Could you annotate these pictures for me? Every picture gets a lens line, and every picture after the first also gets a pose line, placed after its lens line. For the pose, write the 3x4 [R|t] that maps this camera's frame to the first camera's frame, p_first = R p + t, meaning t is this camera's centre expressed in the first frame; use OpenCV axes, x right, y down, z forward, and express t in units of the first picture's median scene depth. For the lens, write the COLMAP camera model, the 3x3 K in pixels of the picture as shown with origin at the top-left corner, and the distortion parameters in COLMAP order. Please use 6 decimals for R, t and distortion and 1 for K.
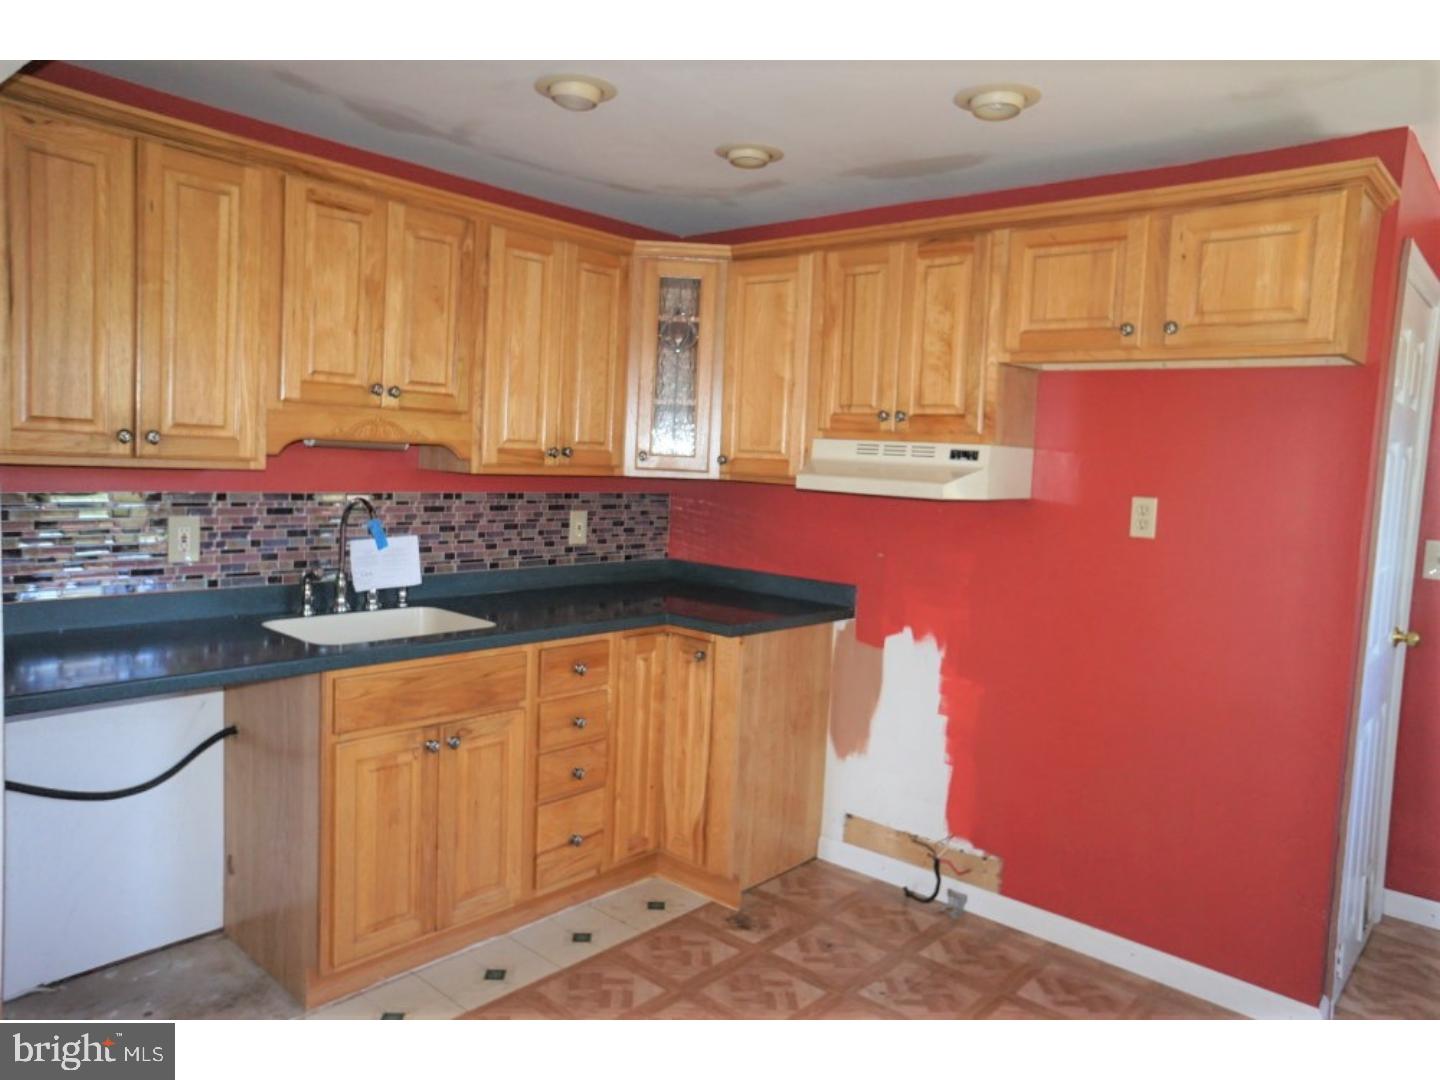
lens RADIAL K [[981.2, 0, 716.5], [0, 981.2, 528.0], [0, 0, 1]] dist [-0.031978, 0.039789]
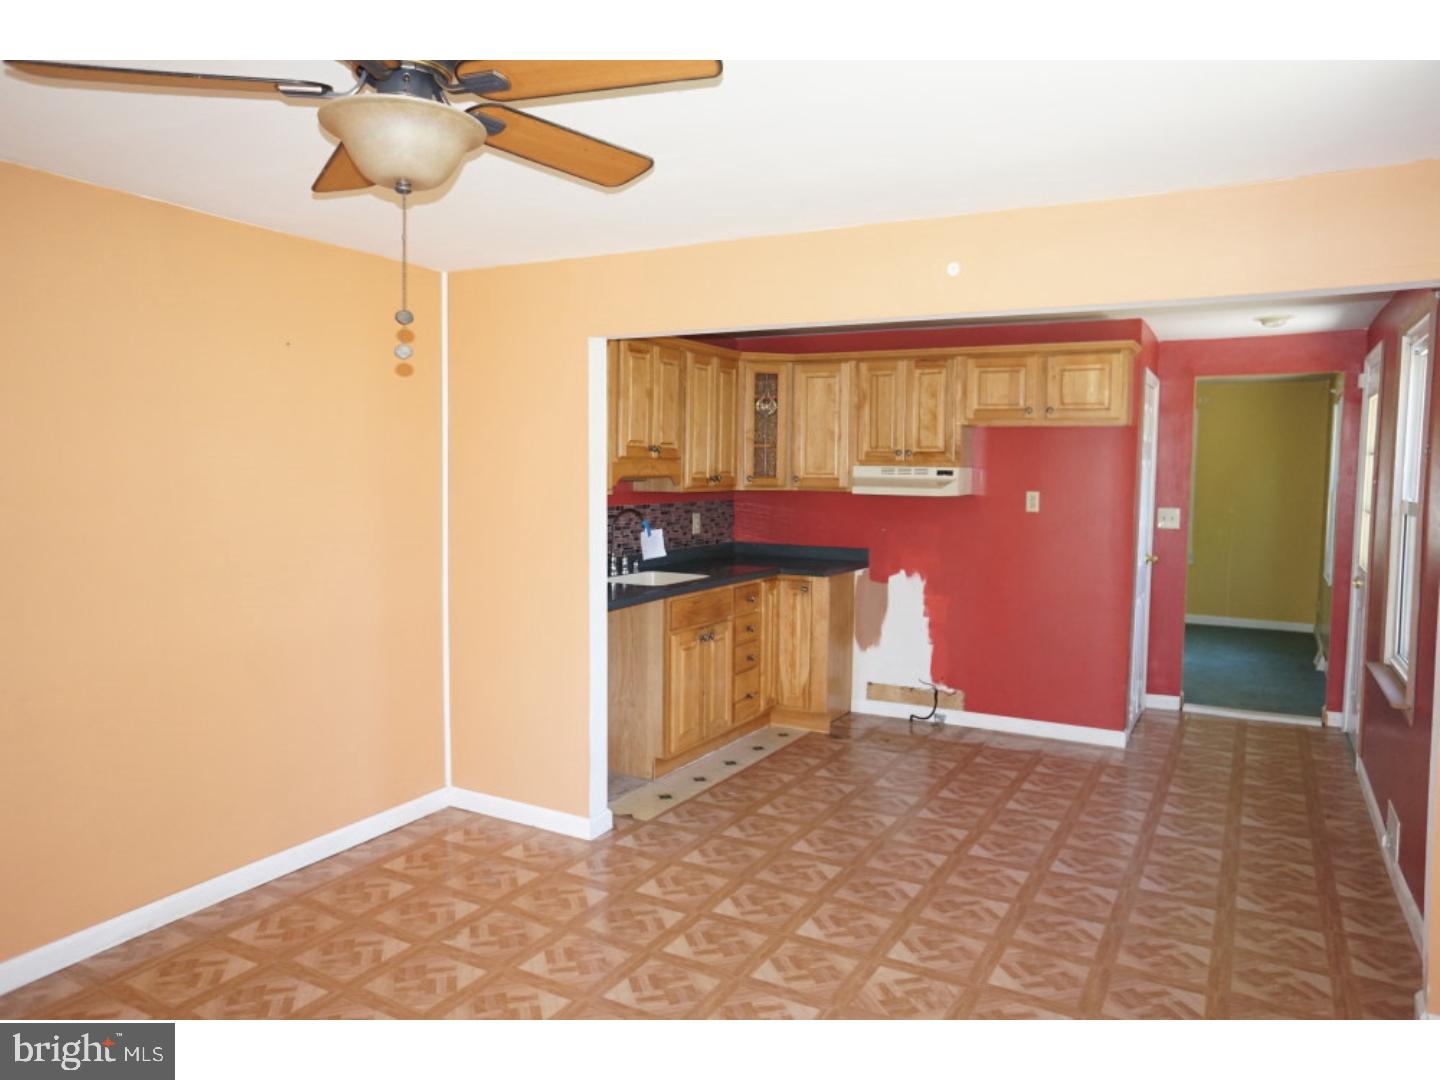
lens RADIAL K [[981.2, 0, 713.5], [0, 981.2, 527.2], [0, 0, 1]] dist [-0.031978, 0.039789]
pose [[0.975531, -0.046558, 0.214878, -0.556244], [0.047786, 0.998857, -0.000522, 0.009727], [-0.214608, 0.010778, 0.976641, -0.708458]]
